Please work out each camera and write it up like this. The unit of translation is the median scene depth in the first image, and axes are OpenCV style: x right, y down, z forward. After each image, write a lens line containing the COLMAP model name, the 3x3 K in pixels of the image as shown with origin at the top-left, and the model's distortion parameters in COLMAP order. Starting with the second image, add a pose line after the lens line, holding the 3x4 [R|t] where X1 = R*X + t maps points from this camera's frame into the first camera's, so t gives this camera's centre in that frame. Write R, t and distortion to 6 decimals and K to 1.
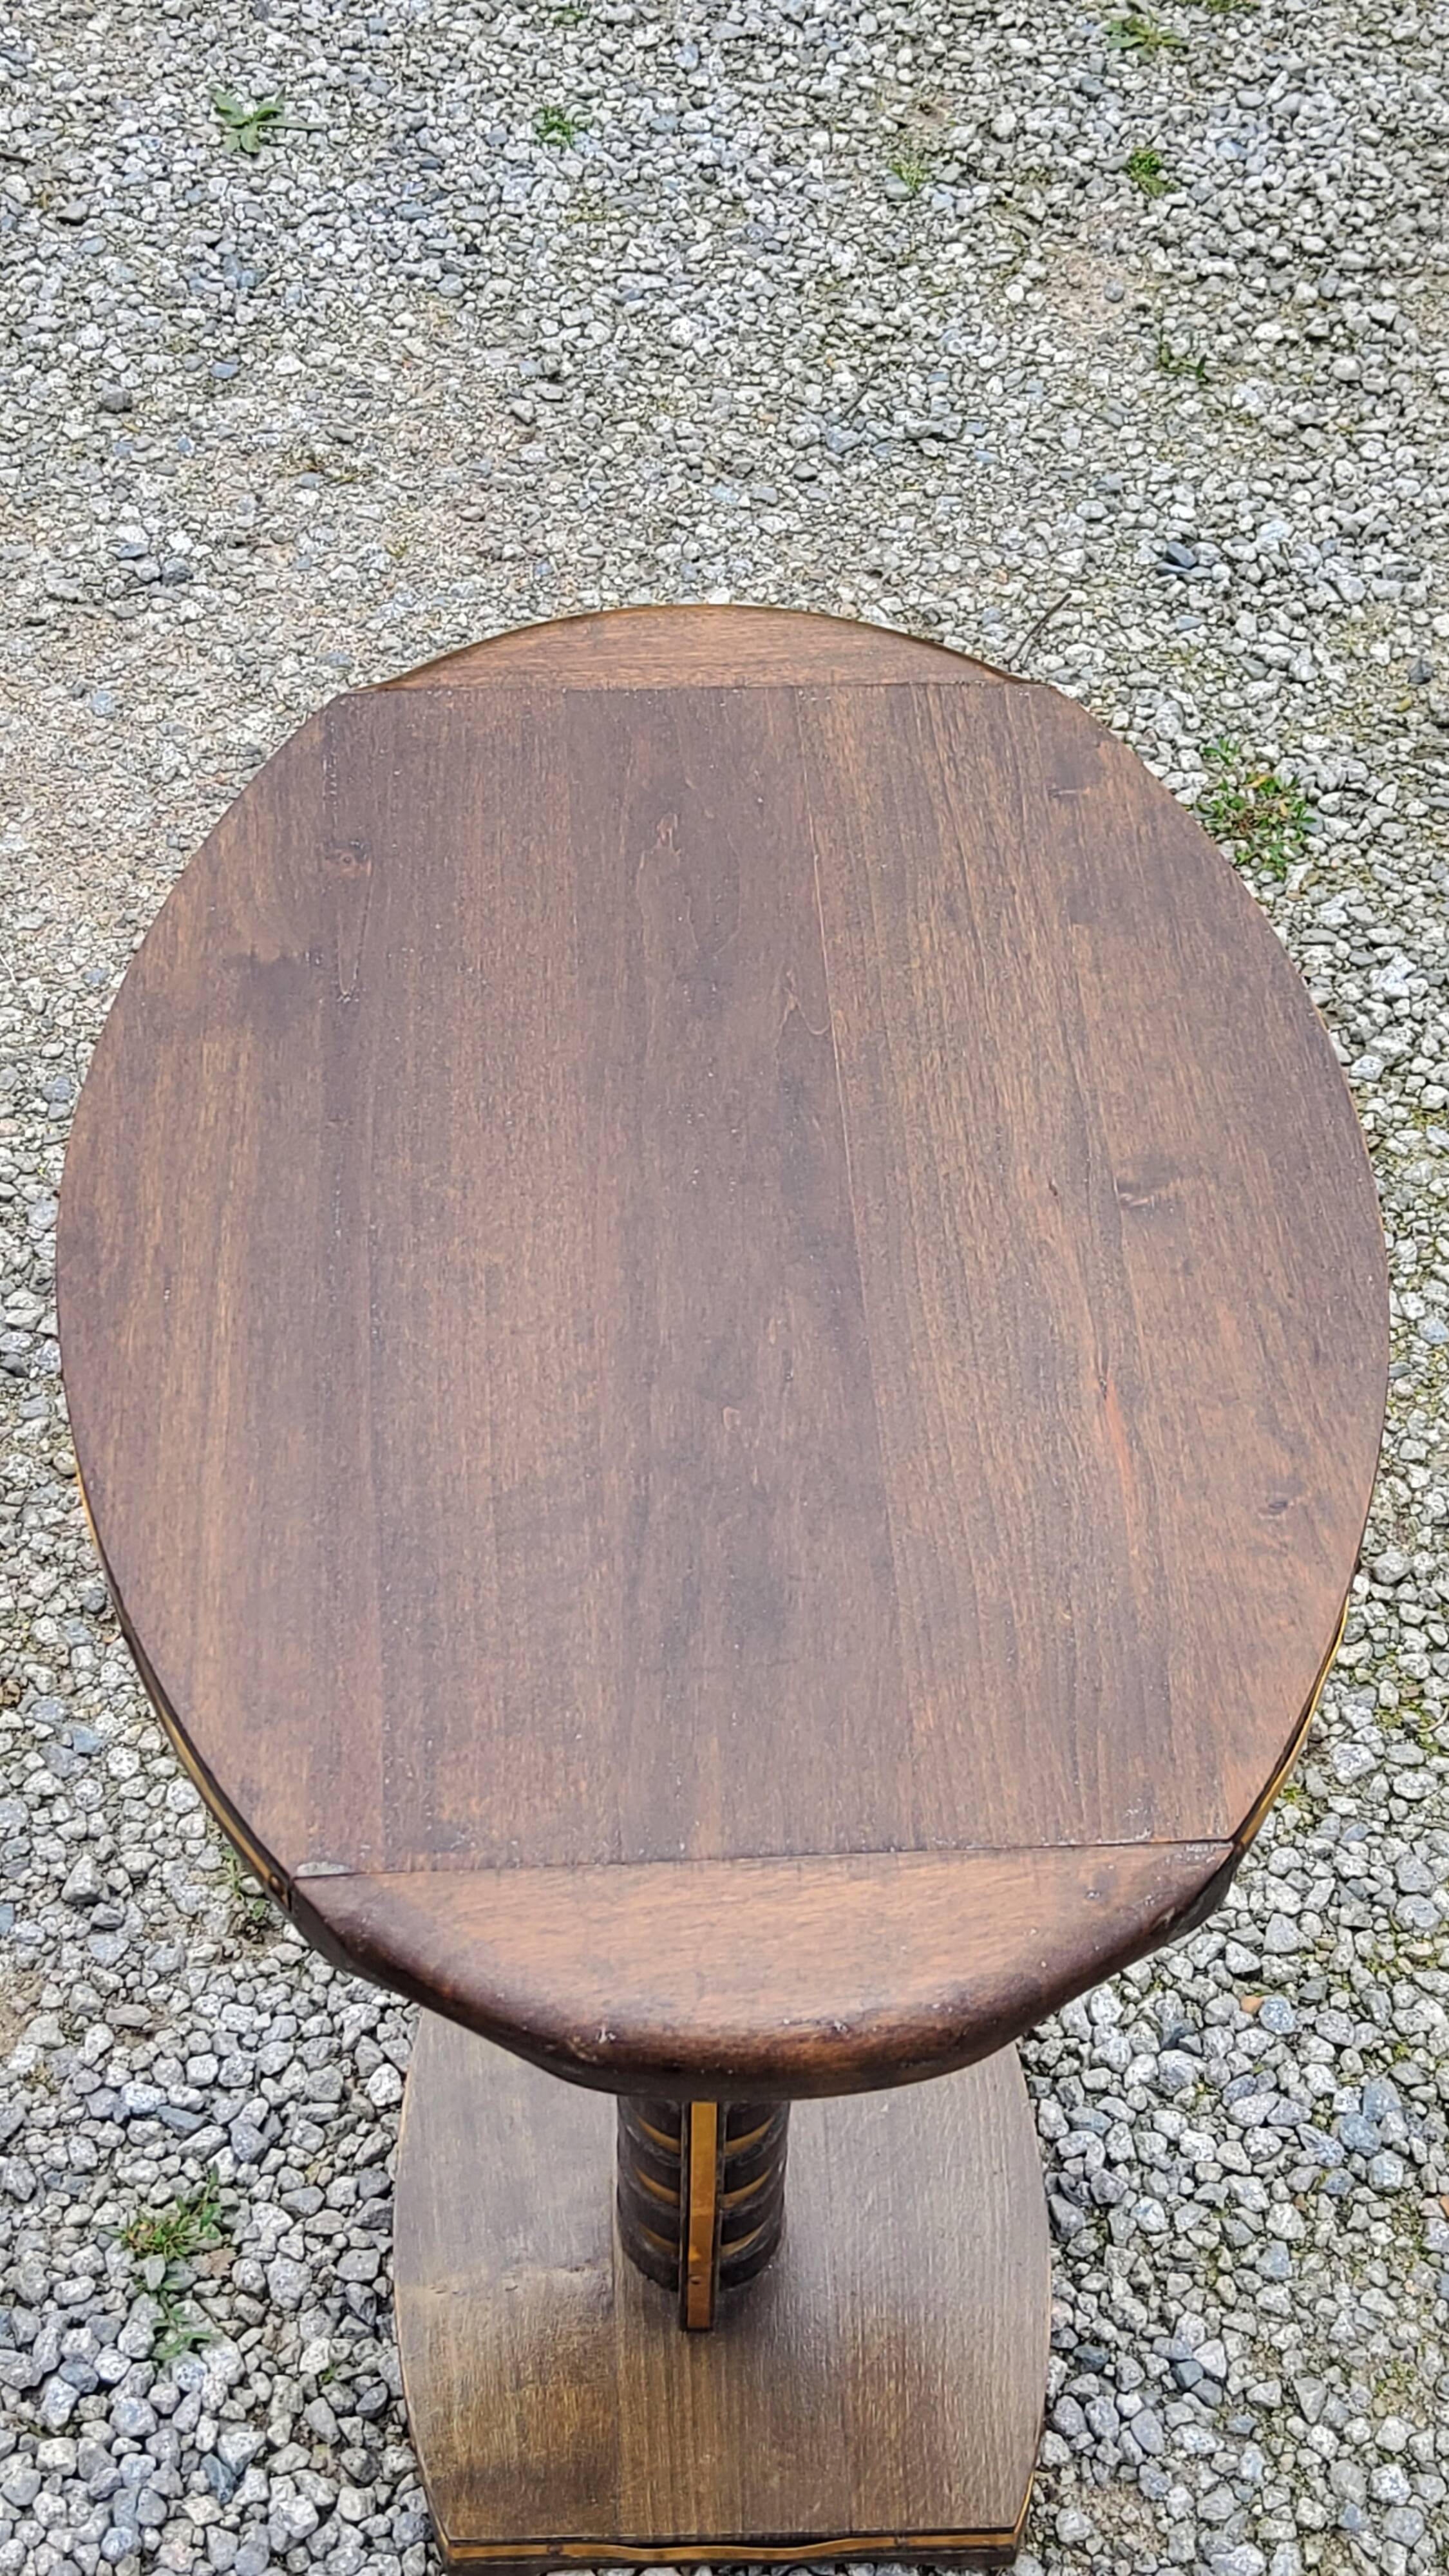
lens RADIAL K [[3853.6, 0, 739.4], [0, 3853.6, 1268.3], [0, 0, 1]] dist [0.112310, 0.000000]
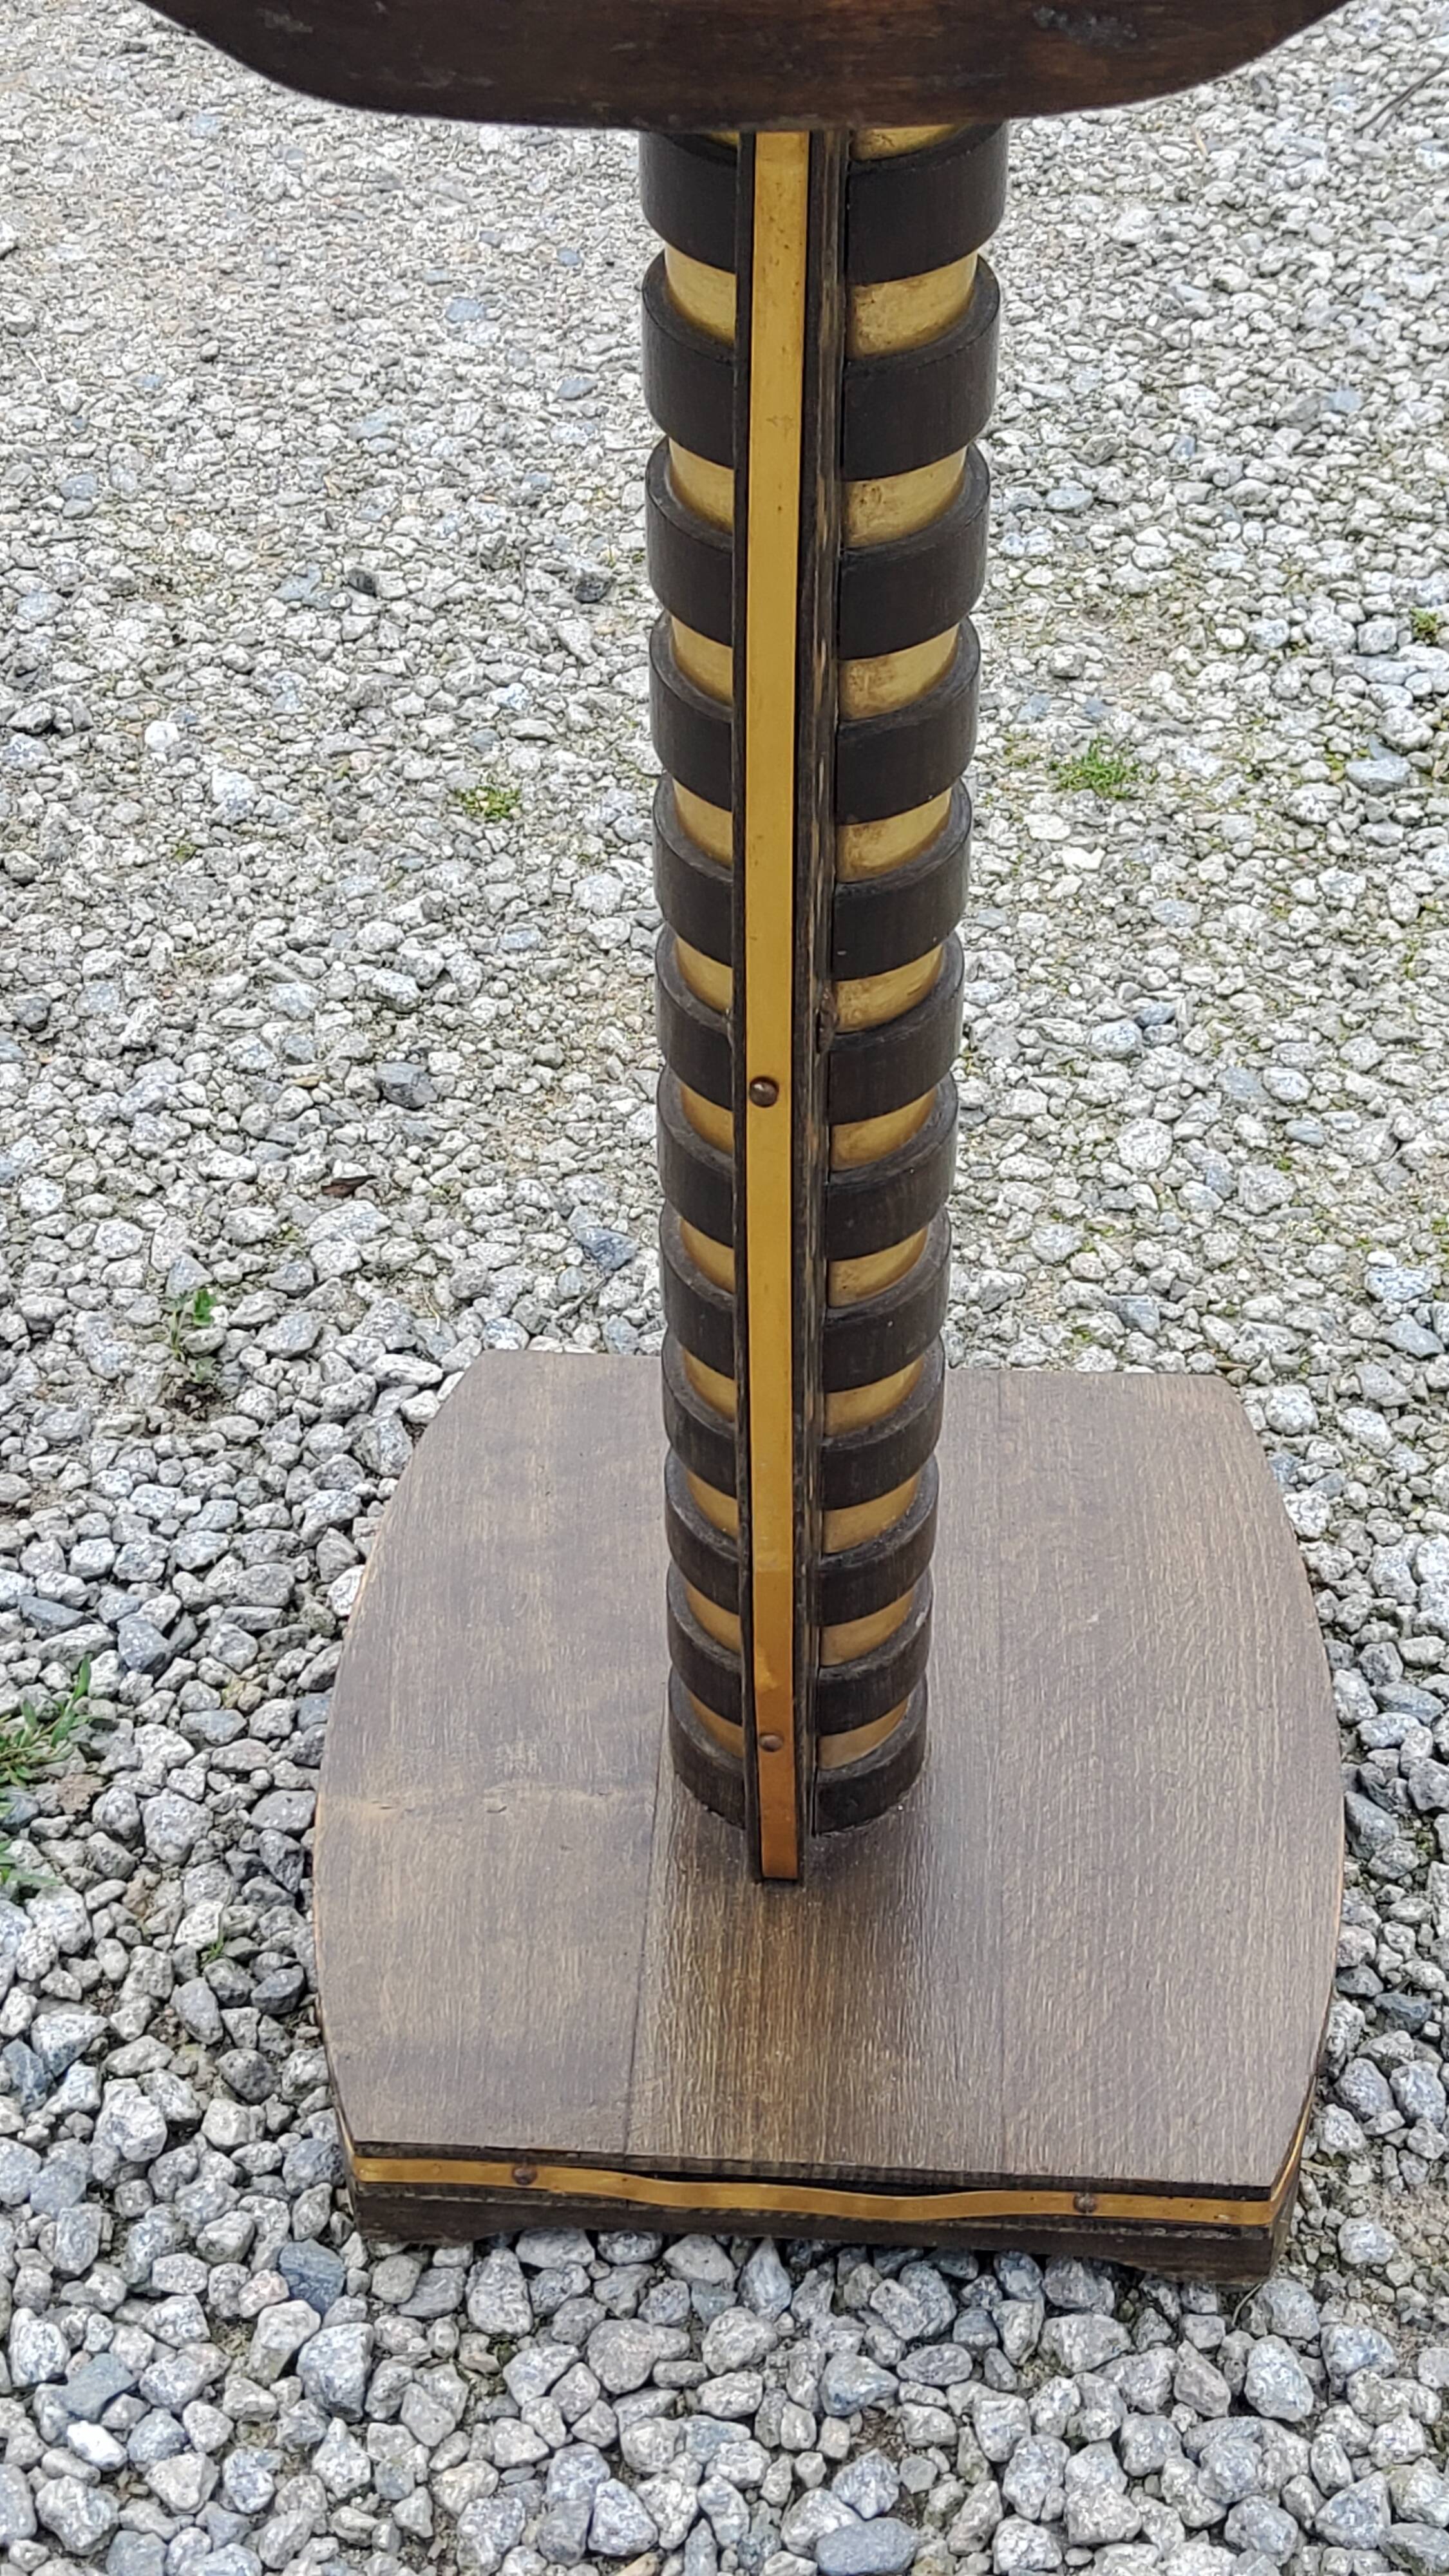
lens RADIAL K [[3853.6, 0, 734.9], [0, 3853.6, 1251.7], [0, 0, 1]] dist [0.112310, 0.000000]
pose [[0.995533, 0.046763, -0.082016, 0.027376], [-0.055717, 0.992310, -0.110524, 0.227856], [0.076217, 0.114600, 0.990484, 0.341020]]
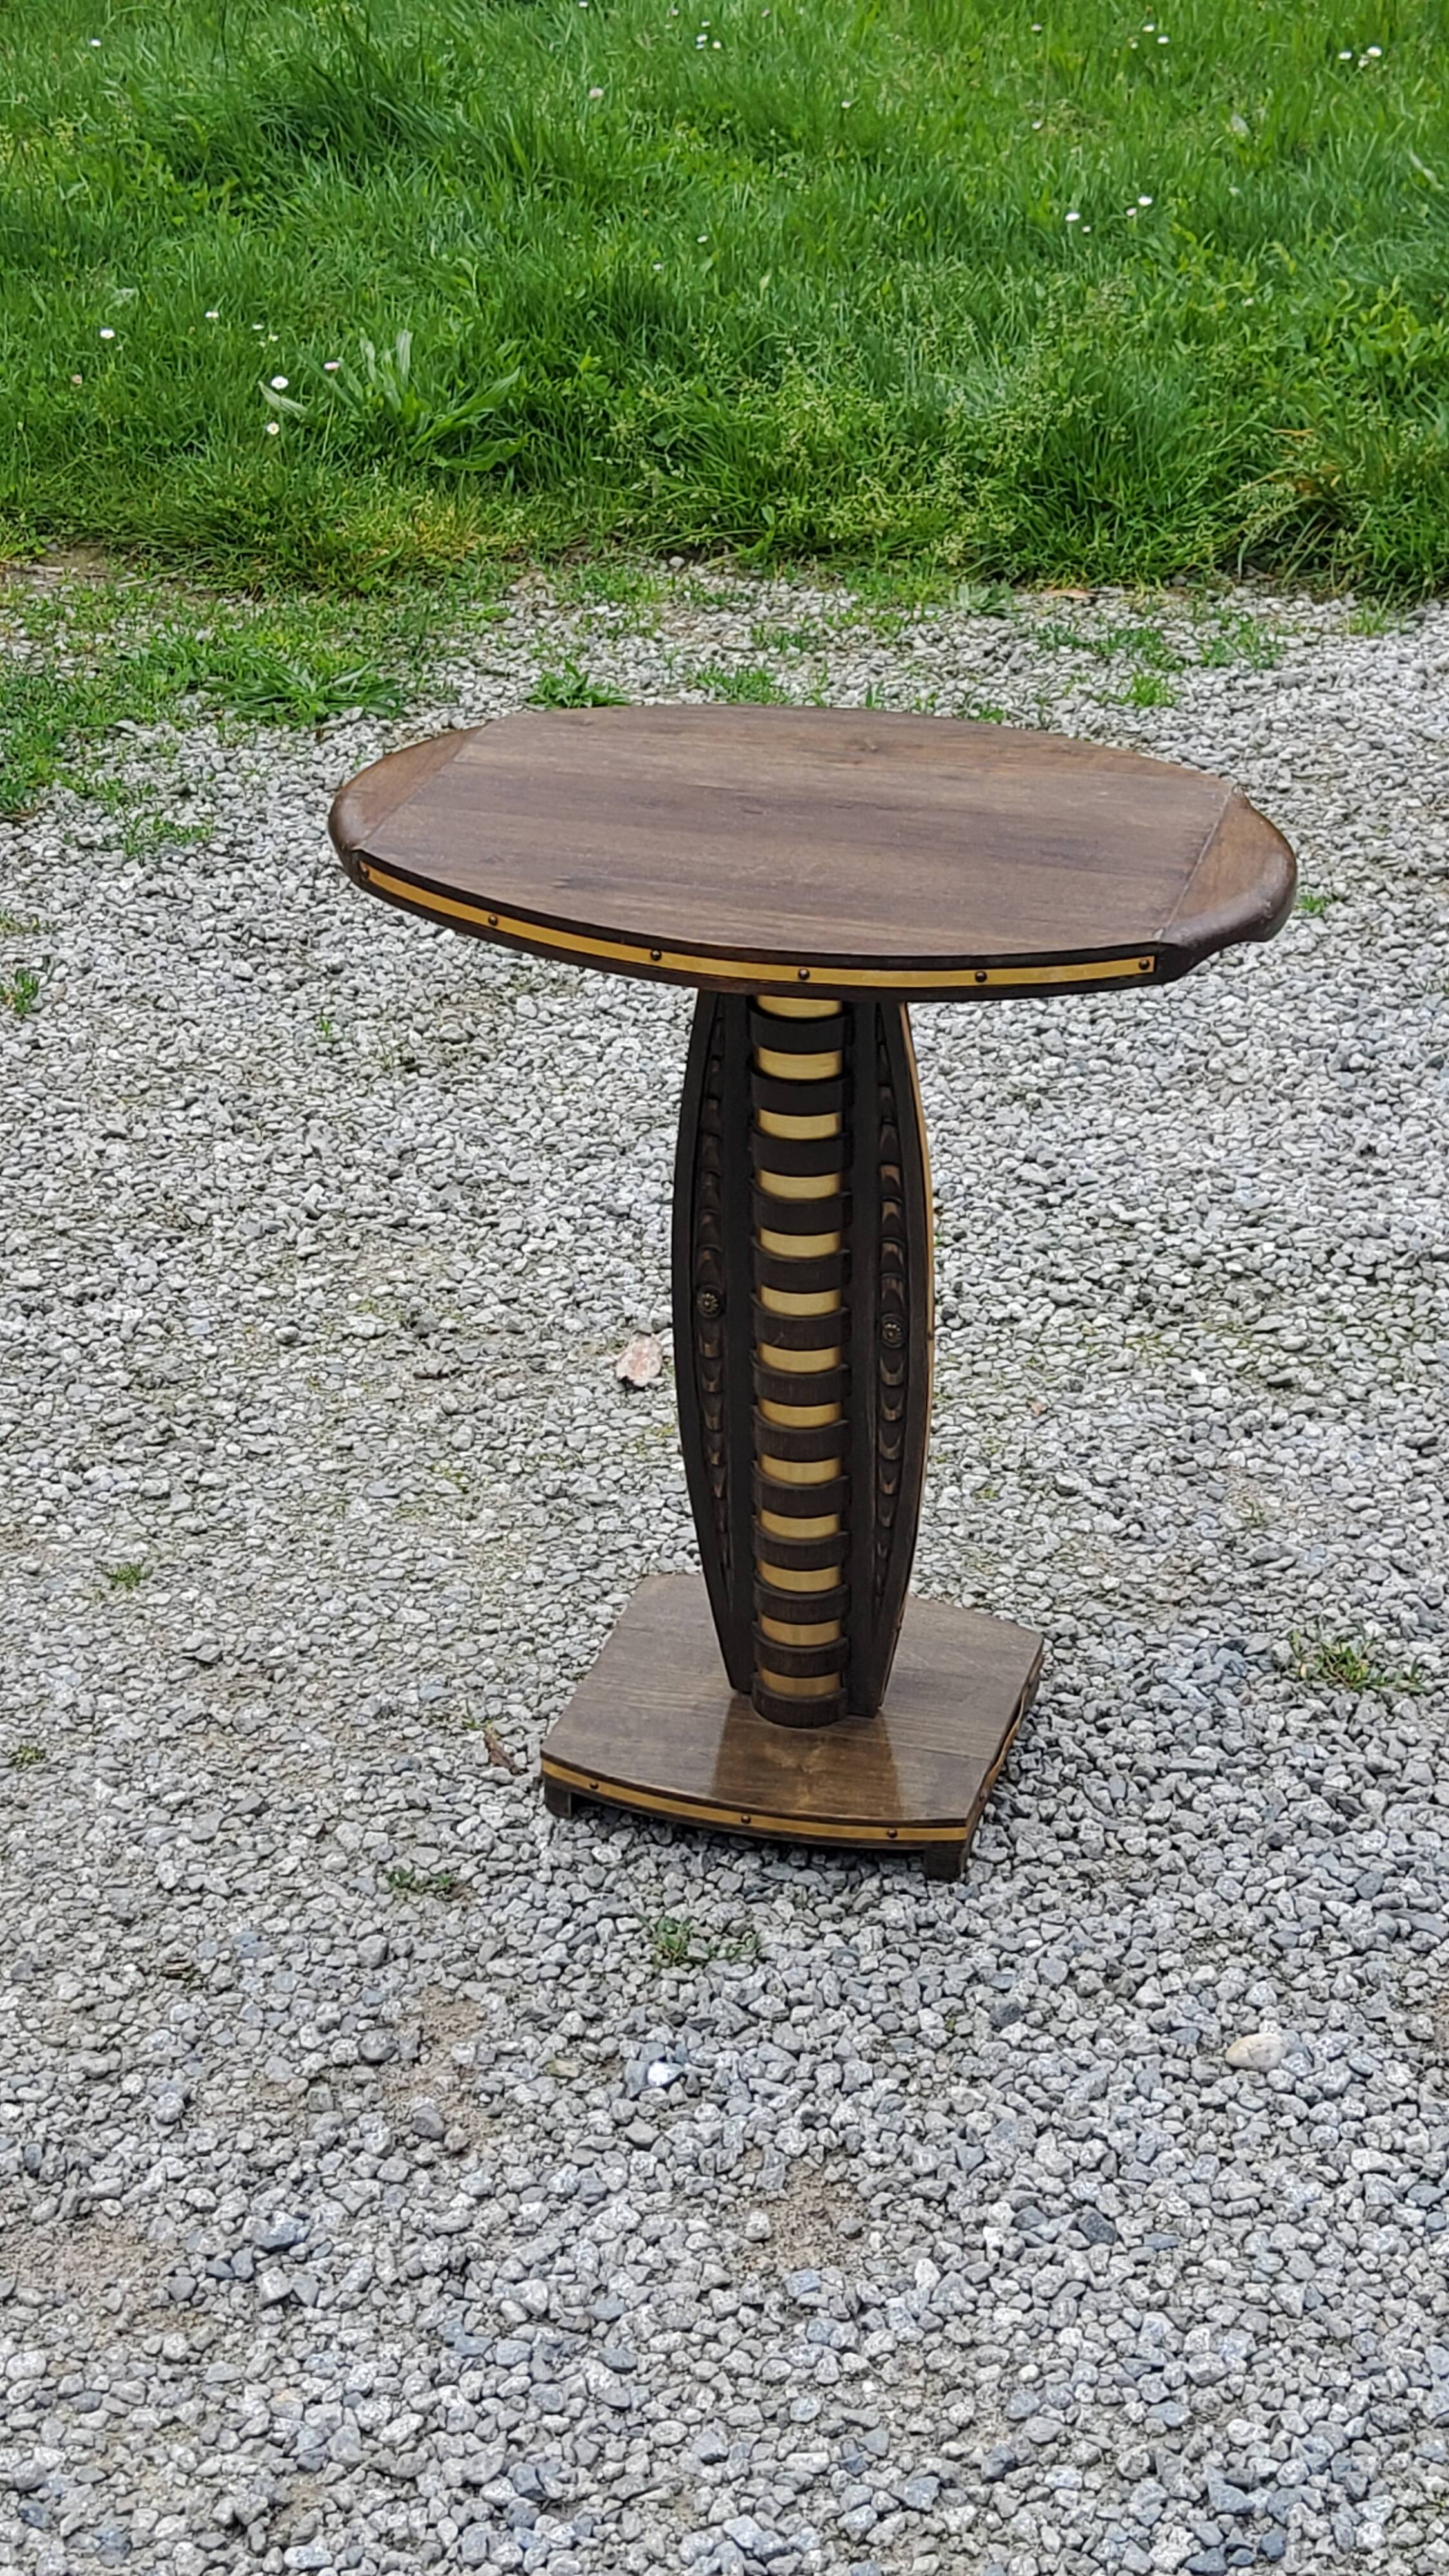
lens RADIAL K [[3853.6, 0, 743.8], [0, 3853.6, 1254.2], [0, 0, 1]] dist [0.112310, 0.000000]
pose [[0.317356, -0.441878, 0.839064, -1.226561], [0.707936, 0.699103, 0.100410, -0.058516], [-0.630961, 0.562138, 0.534686, 0.062504]]
